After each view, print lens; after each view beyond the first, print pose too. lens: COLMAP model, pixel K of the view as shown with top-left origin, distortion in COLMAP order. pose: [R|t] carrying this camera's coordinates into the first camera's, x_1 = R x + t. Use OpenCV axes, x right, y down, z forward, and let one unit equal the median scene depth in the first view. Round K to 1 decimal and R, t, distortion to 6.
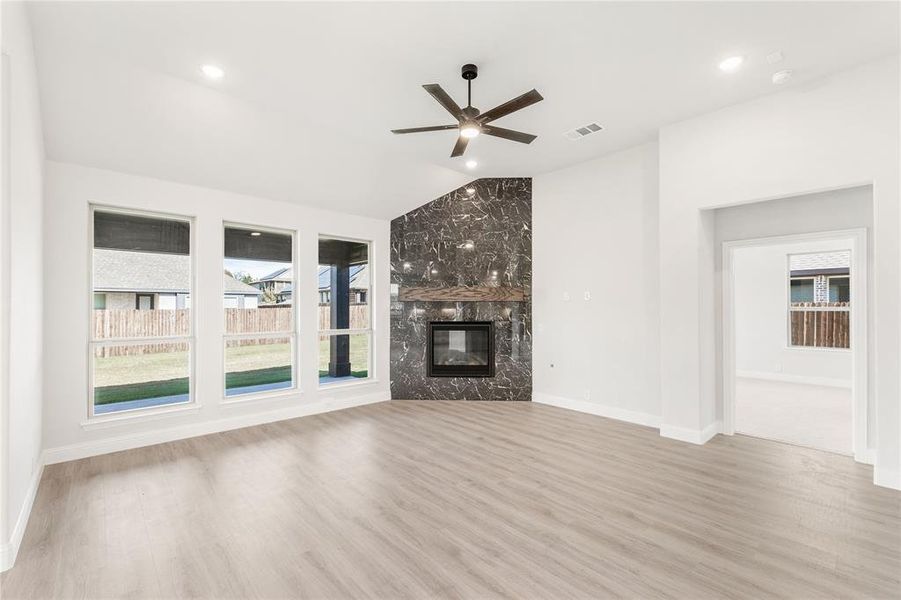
lens RADIAL K [[388.2, 0, 451.4], [0, 388.2, 305.3], [0, 0, 1]] dist [-0.000506, -0.000088]
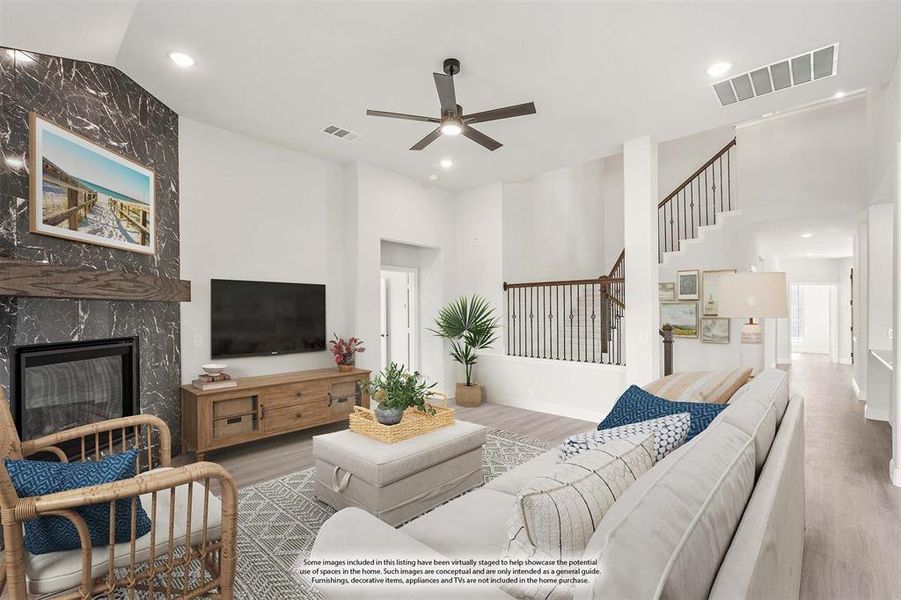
lens RADIAL K [[401.2, 0, 463.2], [0, 401.2, 313.3], [0, 0, 1]] dist [0.000261, -0.000014]
pose [[-0.092045, -0.002359, 0.995752, -0.514578], [-0.005750, 0.999982, 0.001838, 0.004079], [-0.995738, -0.005556, -0.092057, 0.576368]]
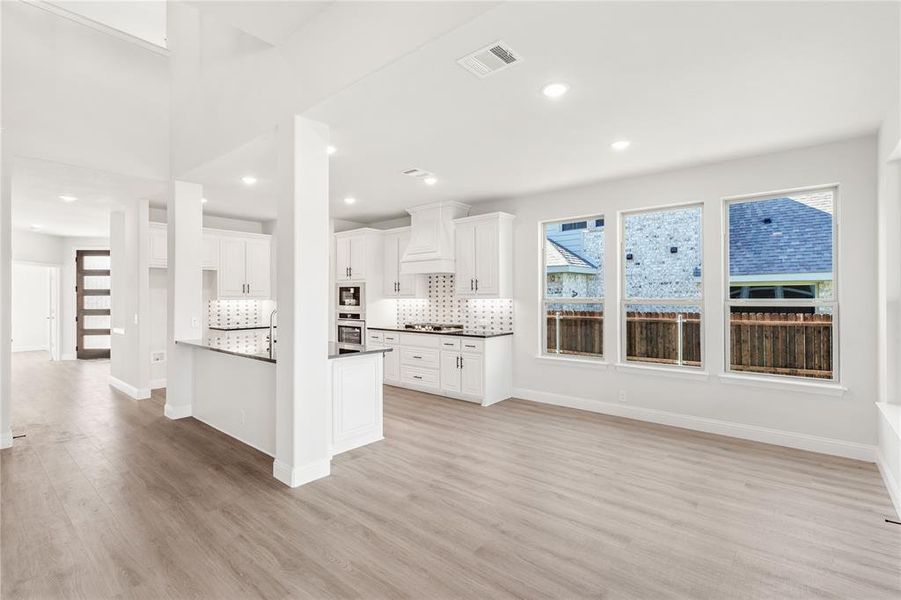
lens RADIAL K [[417.4, 0, 450.5], [0, 417.4, 300.0], [0, 0, 1]] dist [-0.000004, 0.000028]
pose [[-0.993234, 0.004316, -0.116051, -0.154665], [0.004703, 0.999984, -0.003061, 0.005164], [0.116036, -0.003586, -0.993239, 0.485446]]
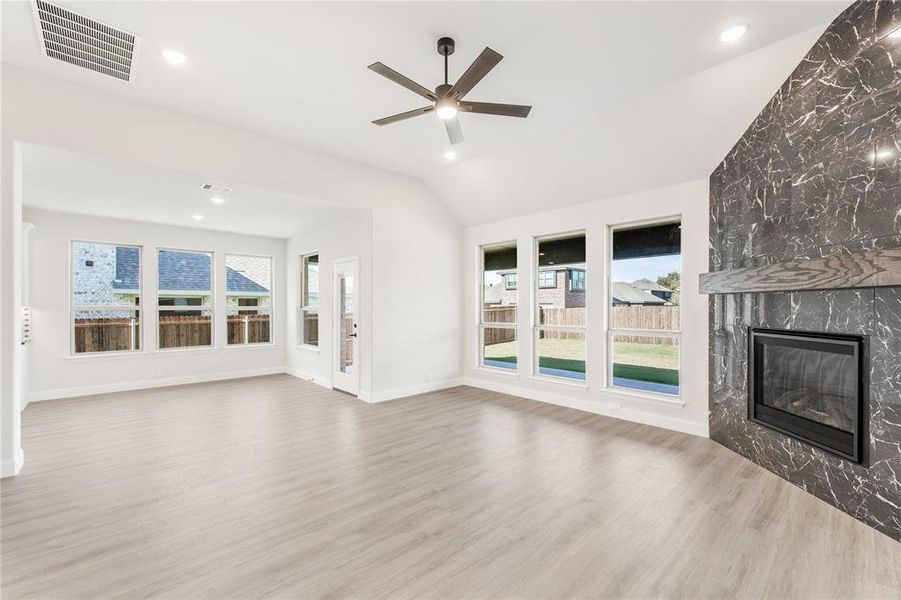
lens RADIAL K [[379.5, 0, 451.5], [0, 379.5, 305.2], [0, 0, 1]] dist [-0.000360, -0.000069]
pose [[0.006021, 0.000357, -0.999982, 0.512650], [0.008619, 0.999963, 0.000409, 0.004694], [0.999945, -0.008622, 0.006018, 0.544782]]
